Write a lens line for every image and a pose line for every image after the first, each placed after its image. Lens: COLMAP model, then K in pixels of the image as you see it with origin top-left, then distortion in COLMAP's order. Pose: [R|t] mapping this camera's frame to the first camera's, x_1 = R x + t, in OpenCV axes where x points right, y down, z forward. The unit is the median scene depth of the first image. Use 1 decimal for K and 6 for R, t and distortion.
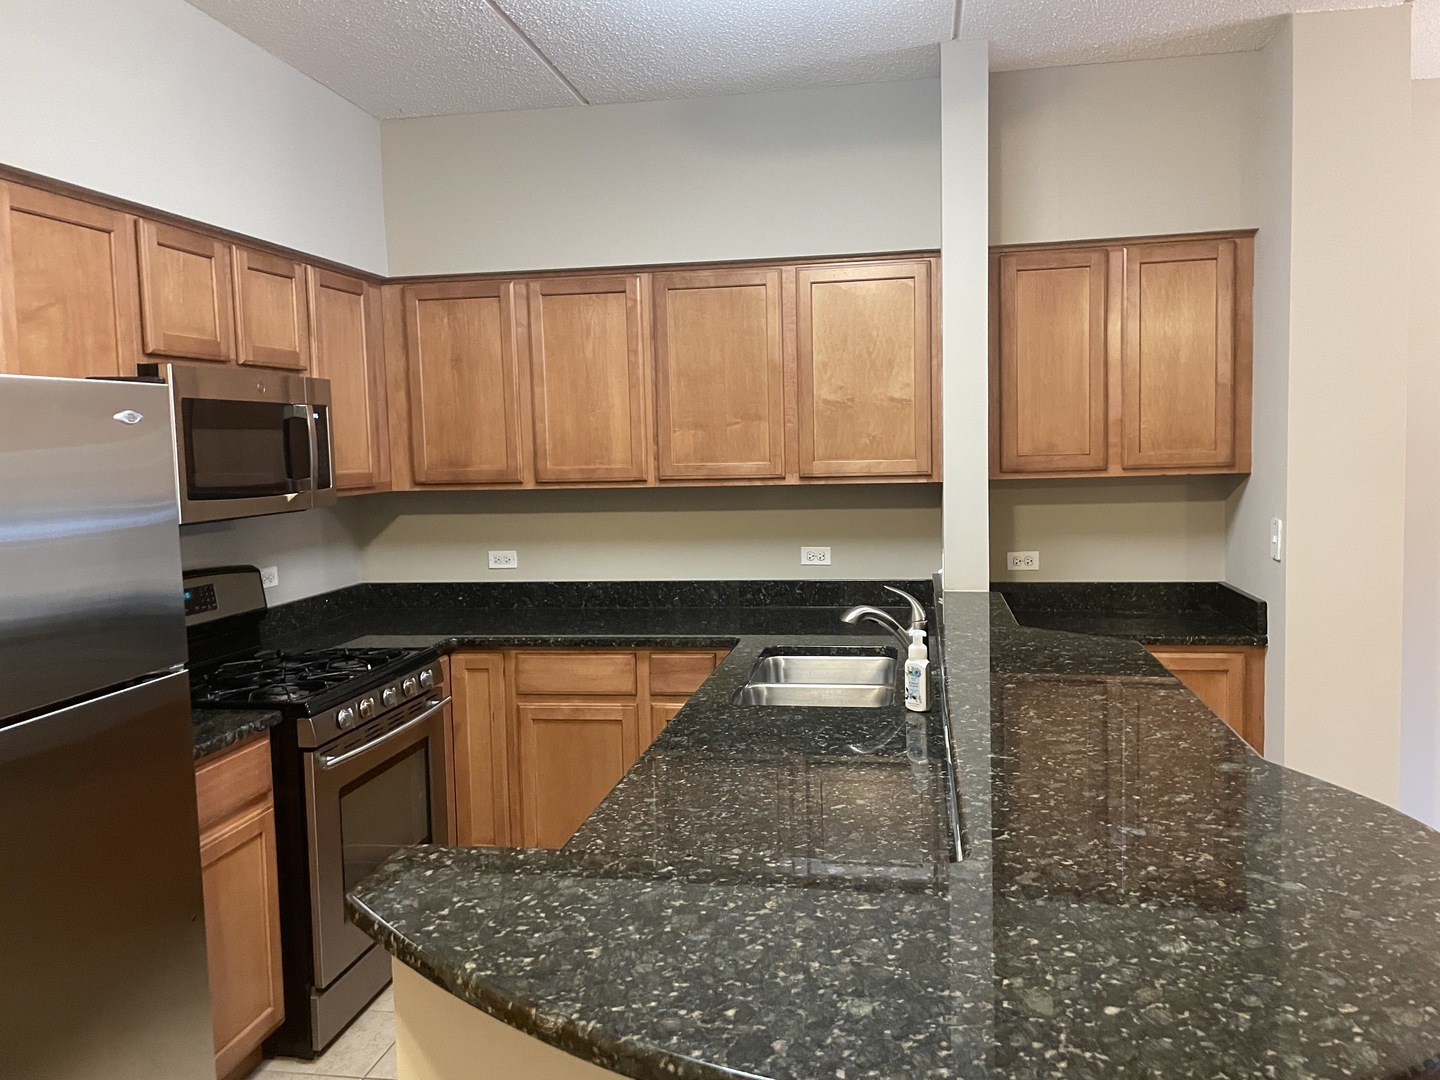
lens RADIAL K [[1085.4, 0, 724.2], [0, 1085.4, 512.2], [0, 0, 1]] dist [0.107168, -0.134278]
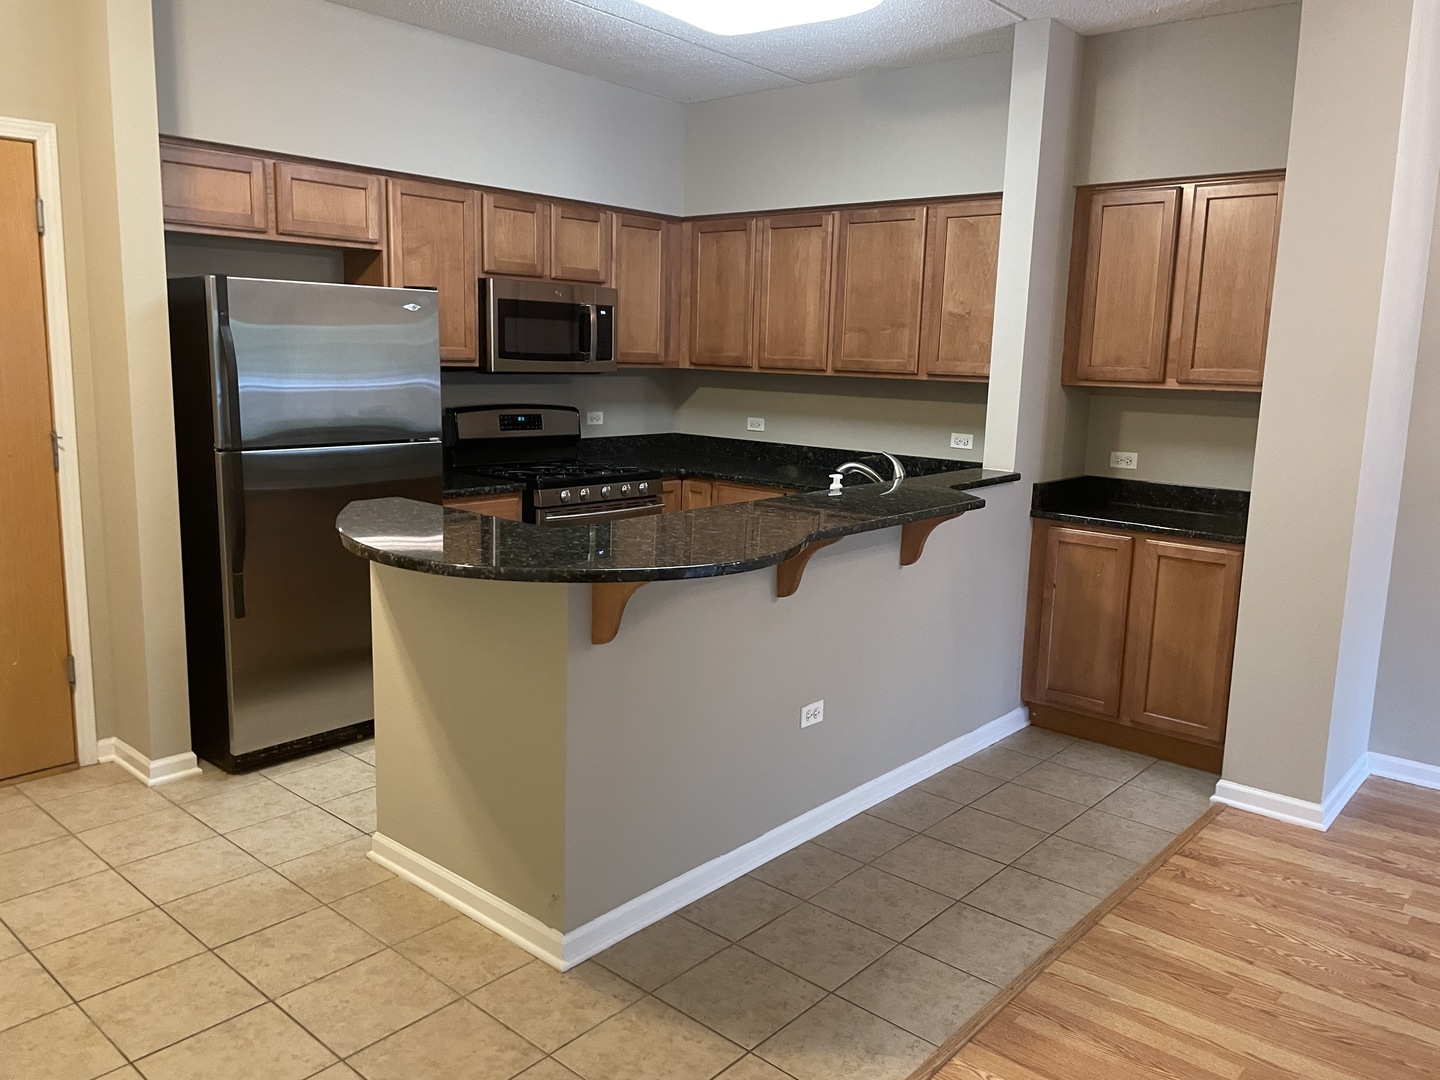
lens RADIAL K [[1085.4, 0, 724.2], [0, 1085.4, 512.2], [0, 0, 1]] dist [0.107168, -0.134278]
pose [[0.848274, 0.128787, -0.513658, 0.549697], [-0.084801, 0.990495, 0.108298, 0.009594], [0.522723, -0.048308, 0.851133, -0.217368]]
